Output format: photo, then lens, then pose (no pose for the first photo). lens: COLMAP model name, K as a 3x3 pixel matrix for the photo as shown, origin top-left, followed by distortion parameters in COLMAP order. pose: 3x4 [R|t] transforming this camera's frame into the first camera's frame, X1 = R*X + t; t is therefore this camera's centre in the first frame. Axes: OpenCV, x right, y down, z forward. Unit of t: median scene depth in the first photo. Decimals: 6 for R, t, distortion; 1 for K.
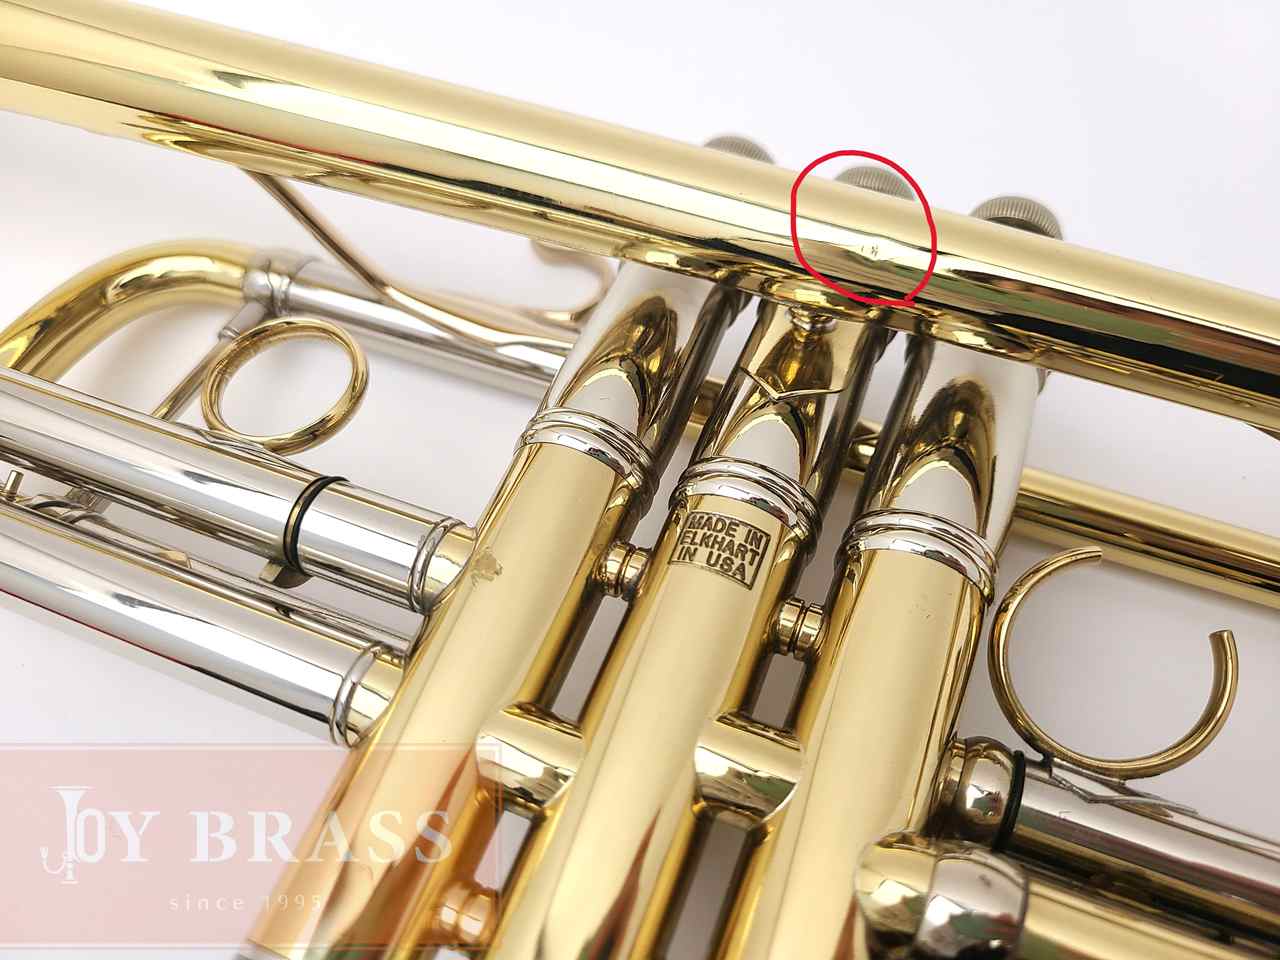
lens RADIAL K [[990.8, 0, 639.9], [0, 990.8, 494.3], [0, 0, 1]] dist [-0.010022, -0.002186]
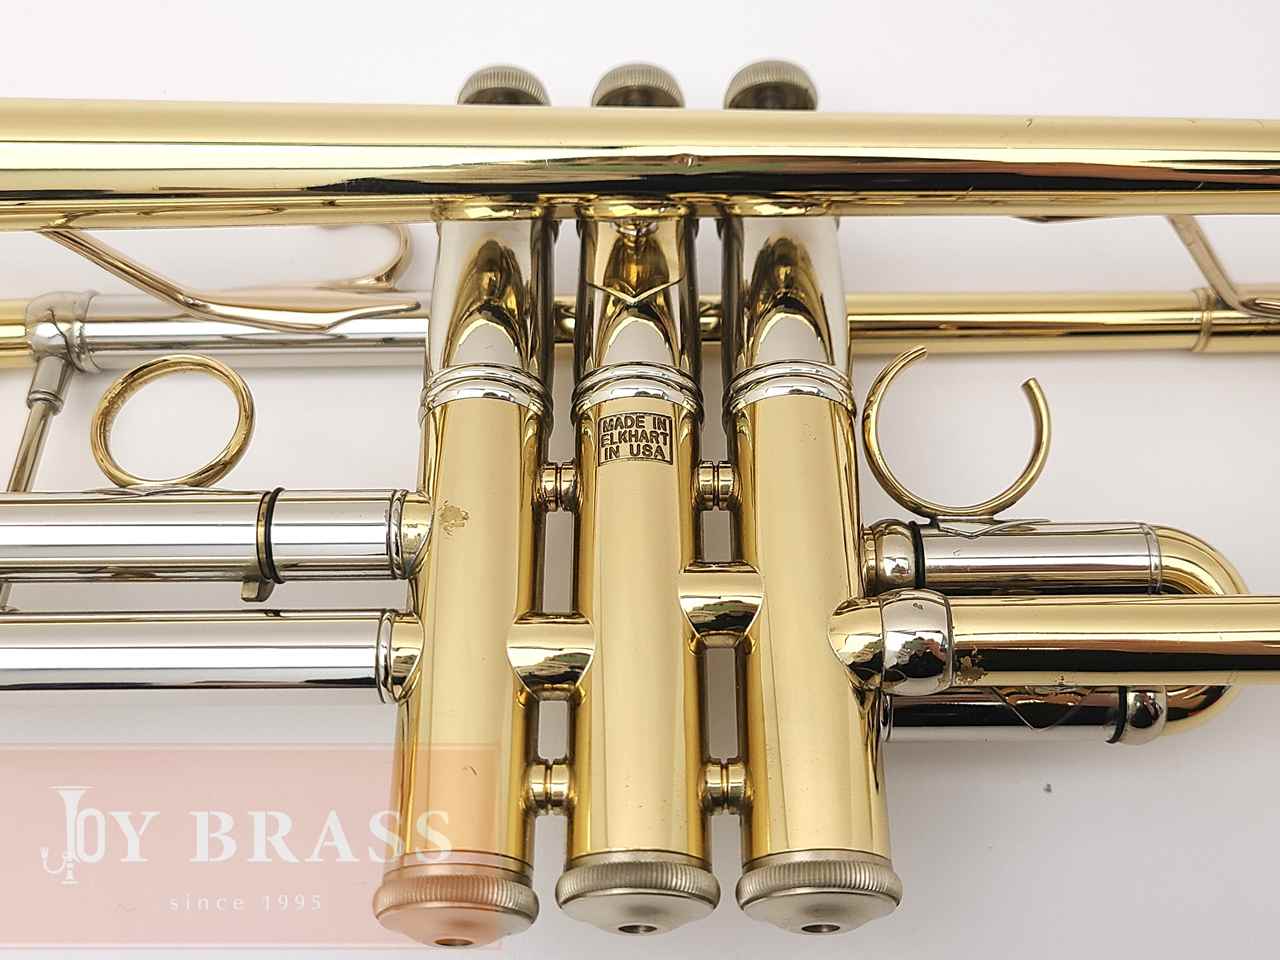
lens RADIAL K [[1301.5, 0, 640.0], [0, 1301.5, 480.0], [0, 0, 1]] dist [0.034439, 0.008135]
pose [[0.929085, -0.315401, 0.193193, -0.216032], [0.304784, 0.948779, 0.083214, -0.026220], [-0.209543, -0.018431, 0.977626, -0.487646]]
